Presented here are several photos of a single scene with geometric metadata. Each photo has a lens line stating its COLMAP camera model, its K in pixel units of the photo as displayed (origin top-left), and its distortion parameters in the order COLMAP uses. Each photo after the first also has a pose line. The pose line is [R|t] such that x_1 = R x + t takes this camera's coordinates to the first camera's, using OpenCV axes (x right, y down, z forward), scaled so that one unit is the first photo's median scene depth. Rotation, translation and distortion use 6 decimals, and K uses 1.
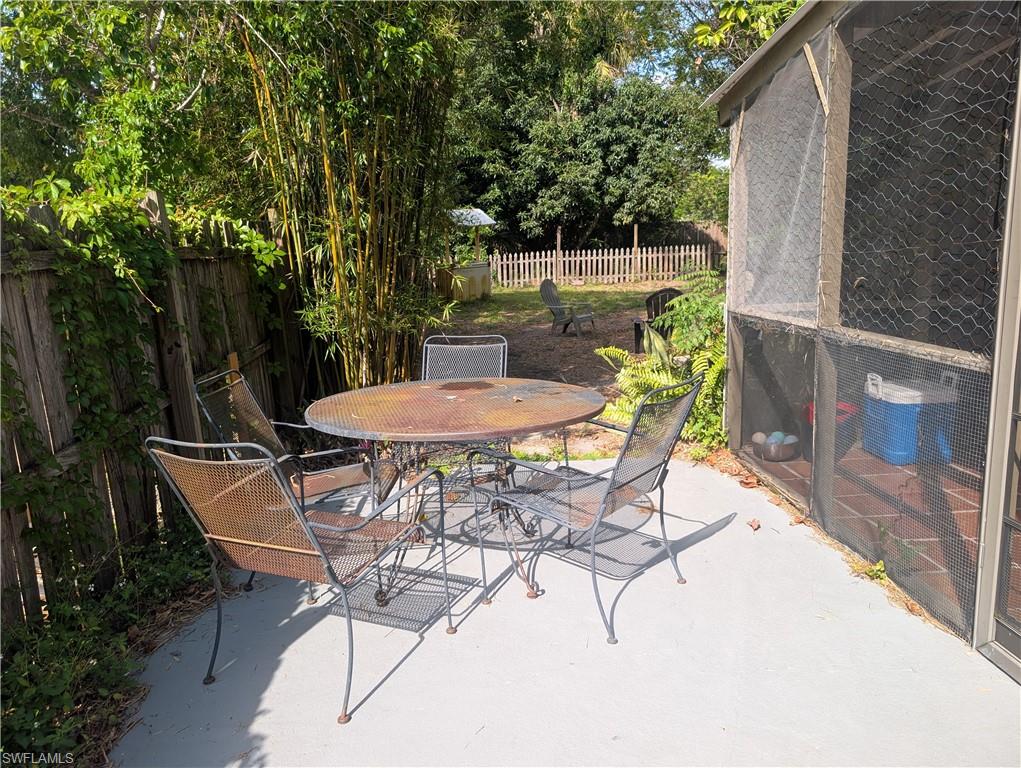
lens RADIAL K [[725.6, 0, 507.5], [0, 725.6, 386.5], [0, 0, 1]] dist [0.011702, -0.018002]
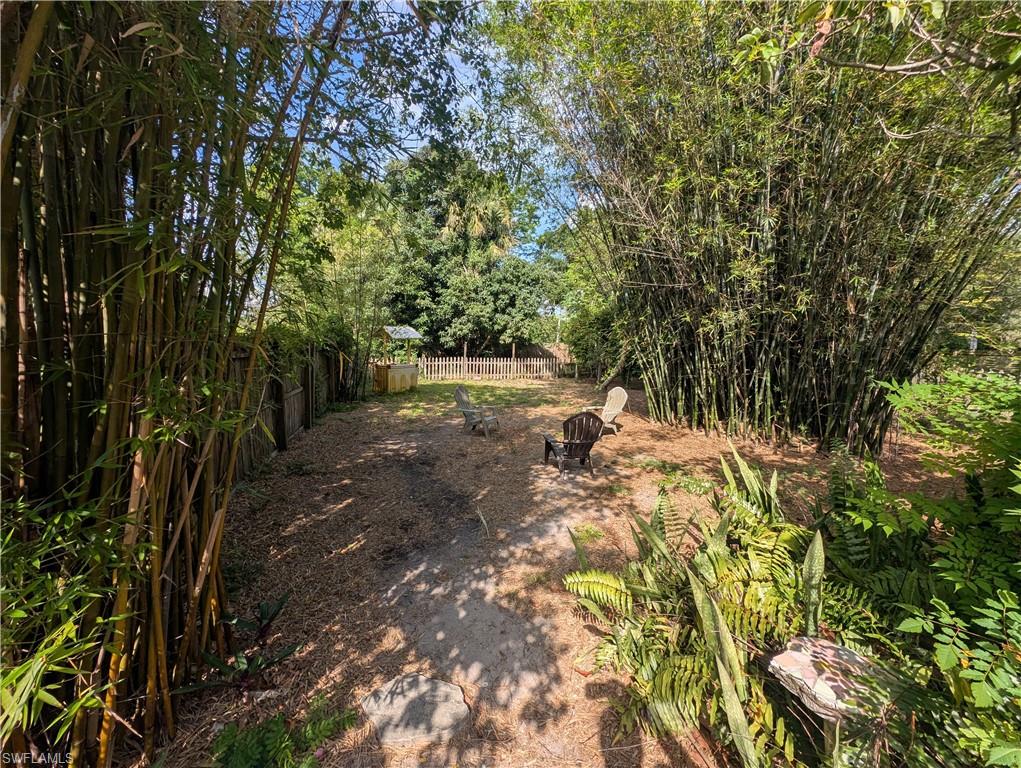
lens RADIAL K [[381.4, 0, 516.6], [0, 381.4, 386.5], [0, 0, 1]] dist [-0.001605, -0.002541]
pose [[0.976292, 0.033165, 0.213900, 0.006247], [-0.010843, 0.994445, -0.104700, -0.041053], [-0.216184, 0.099899, 0.971228, 0.190319]]
